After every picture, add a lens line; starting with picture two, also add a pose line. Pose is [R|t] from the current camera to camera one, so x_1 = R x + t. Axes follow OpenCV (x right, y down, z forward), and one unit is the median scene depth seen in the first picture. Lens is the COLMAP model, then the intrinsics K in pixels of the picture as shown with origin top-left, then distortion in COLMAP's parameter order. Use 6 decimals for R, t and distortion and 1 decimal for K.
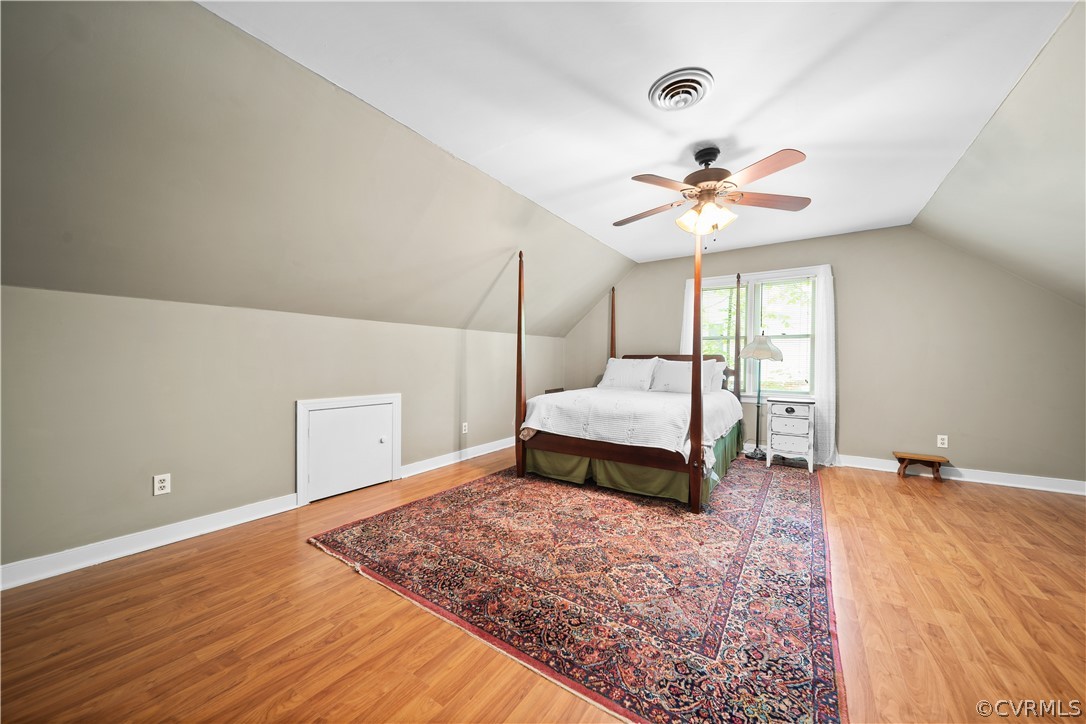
lens RADIAL K [[383.9, 0, 544.5], [0, 383.9, 364.3], [0, 0, 1]] dist [-0.000988, -0.001000]
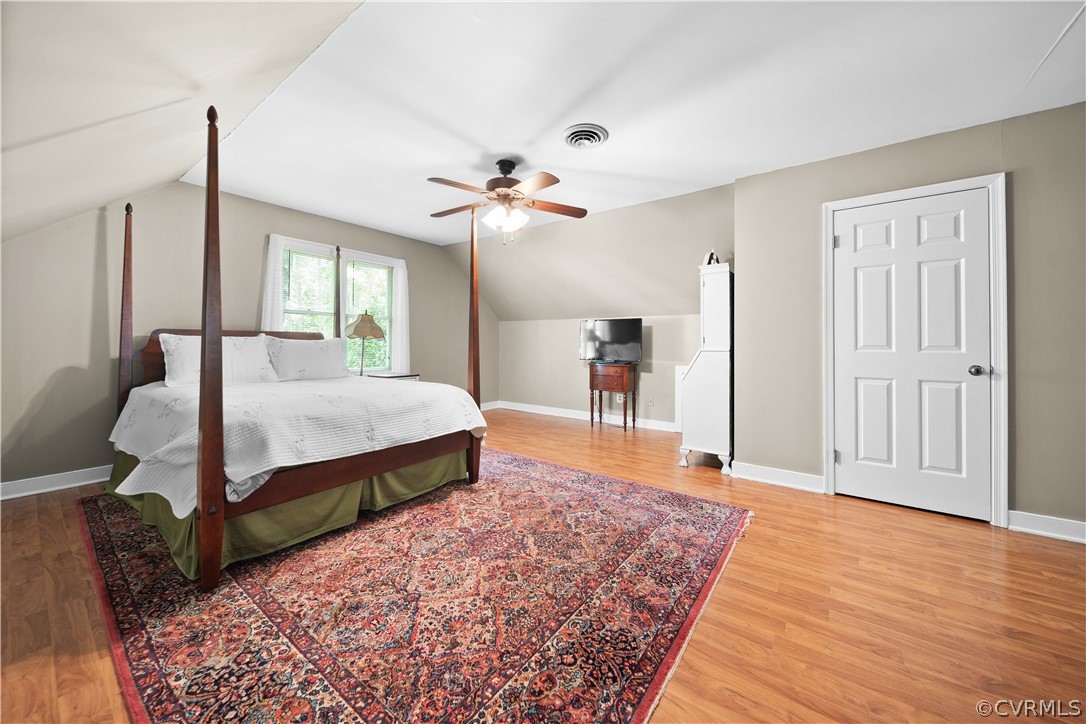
lens RADIAL K [[383.9, 0, 549.6], [0, 383.9, 336.1], [0, 0, 1]] dist [-0.000988, -0.001000]
pose [[0.040748, 0.011022, 0.999109, -0.723347], [0.004070, 0.999929, -0.011197, -0.009435], [-0.999161, 0.004522, 0.040701, 0.801148]]
